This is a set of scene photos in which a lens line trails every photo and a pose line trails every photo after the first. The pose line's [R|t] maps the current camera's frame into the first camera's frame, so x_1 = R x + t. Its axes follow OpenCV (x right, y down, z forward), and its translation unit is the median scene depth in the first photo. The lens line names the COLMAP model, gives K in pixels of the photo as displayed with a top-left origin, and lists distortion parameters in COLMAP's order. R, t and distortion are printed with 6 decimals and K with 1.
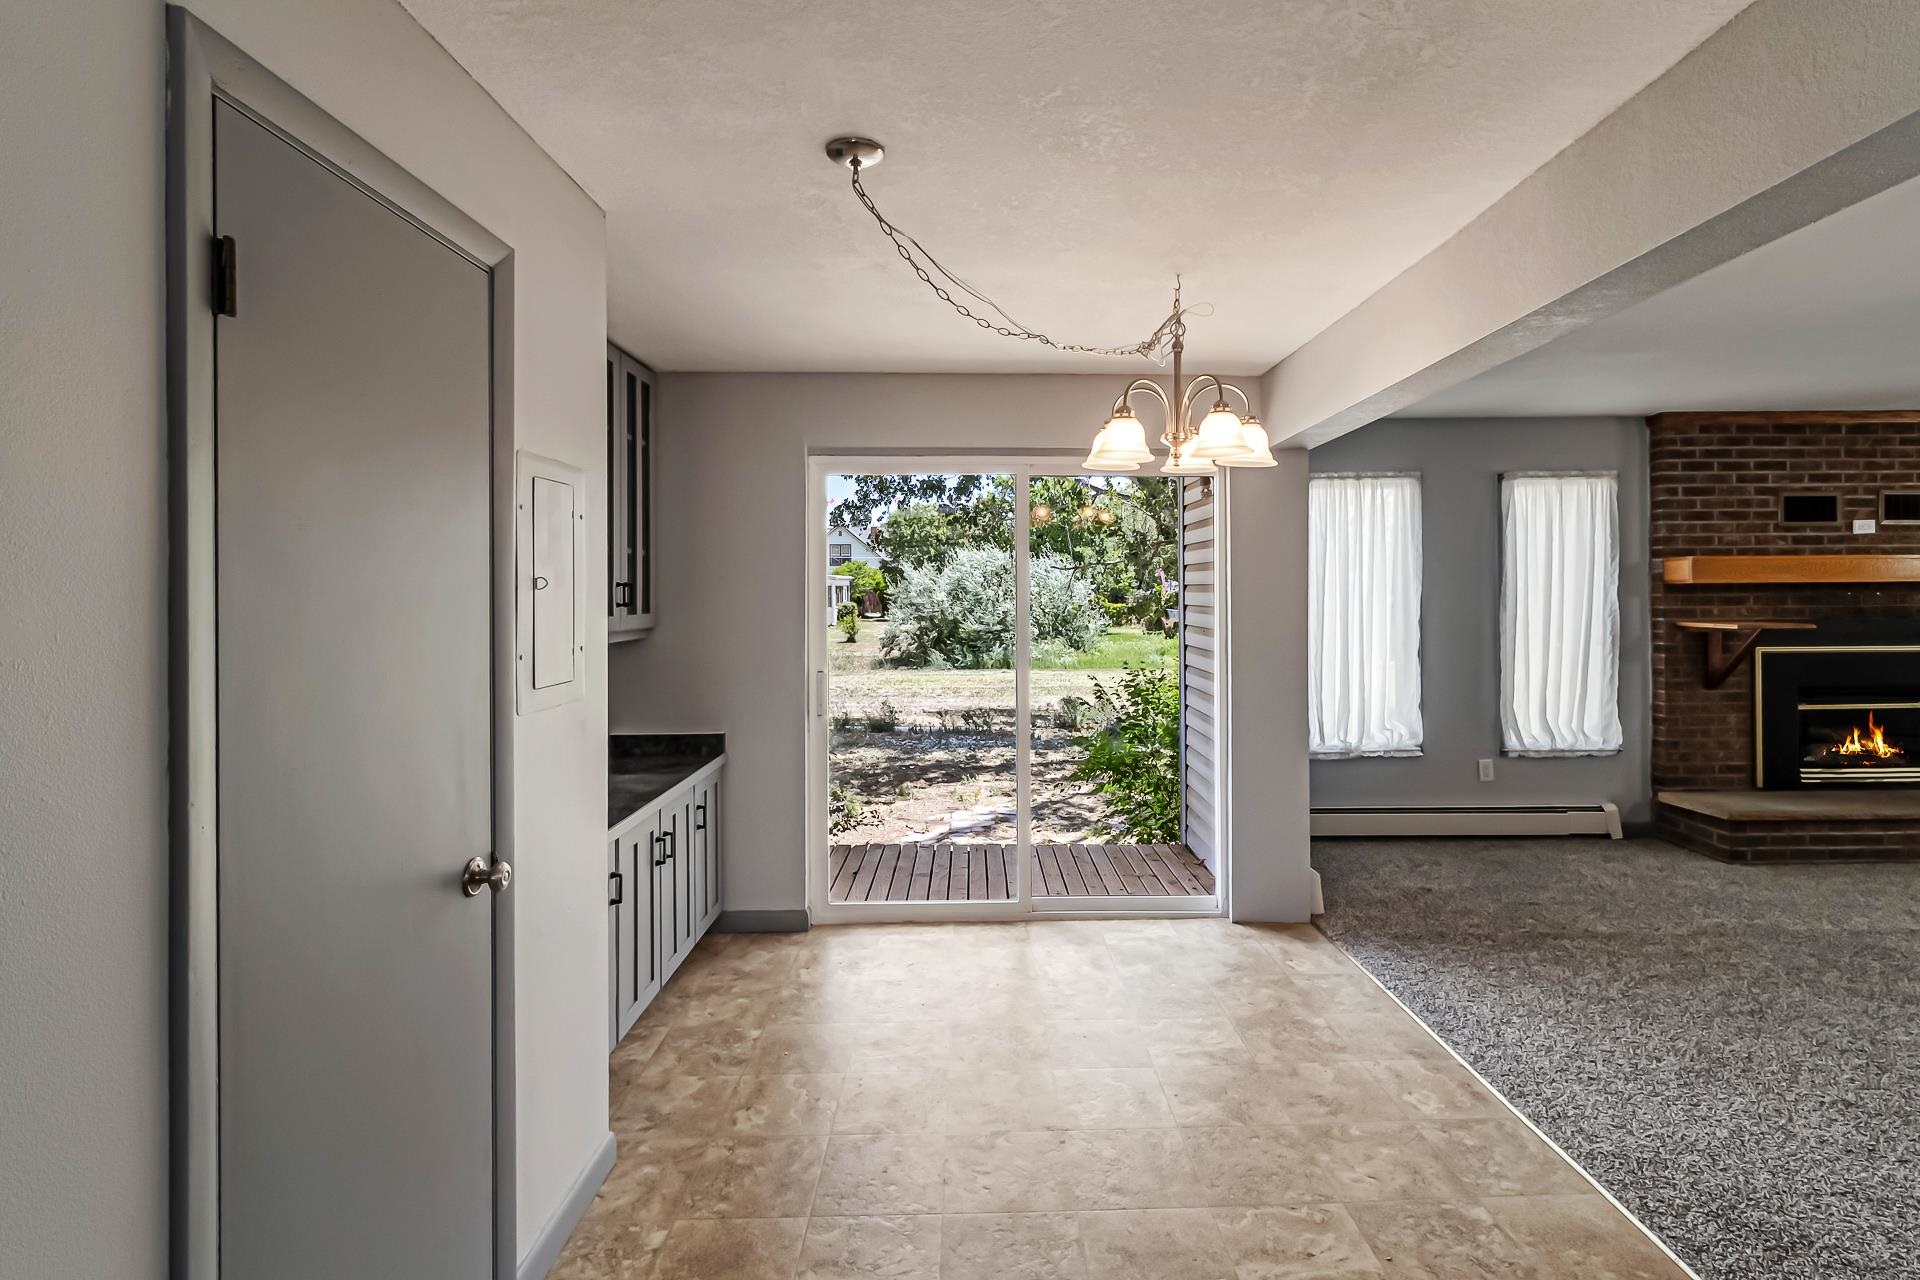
lens RADIAL K [[890.3, 0, 980.8], [0, 890.3, 591.7], [0, 0, 1]] dist [-0.001853, 0.000519]
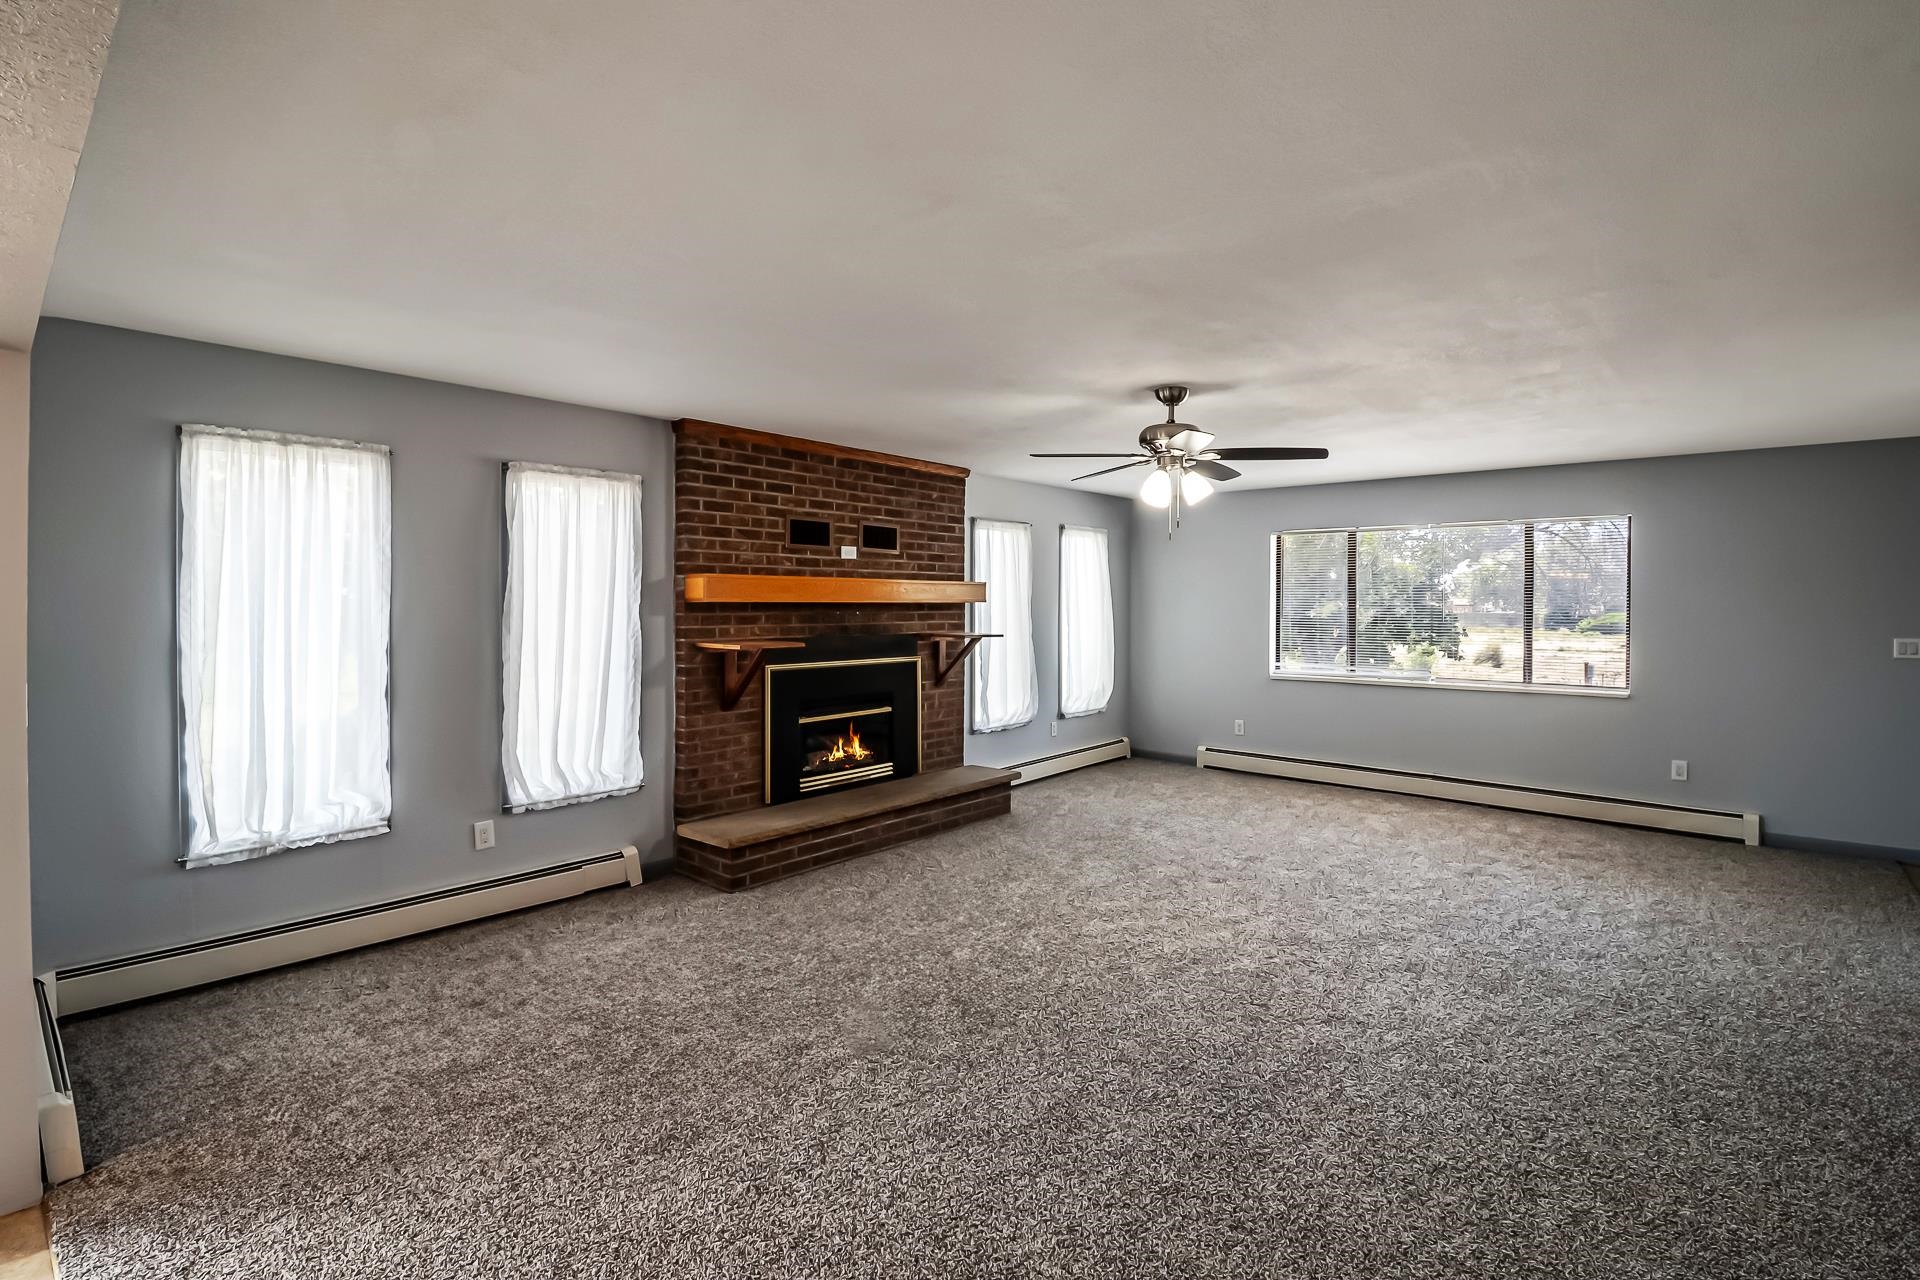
lens RADIAL K [[890.3, 0, 960.9], [0, 890.3, 626.0], [0, 0, 1]] dist [-0.001853, 0.000519]
pose [[0.666856, -0.009646, 0.745124, 0.262298], [-0.006781, 0.999796, 0.019011, -0.003473], [-0.745156, -0.017731, 0.666654, 0.157816]]
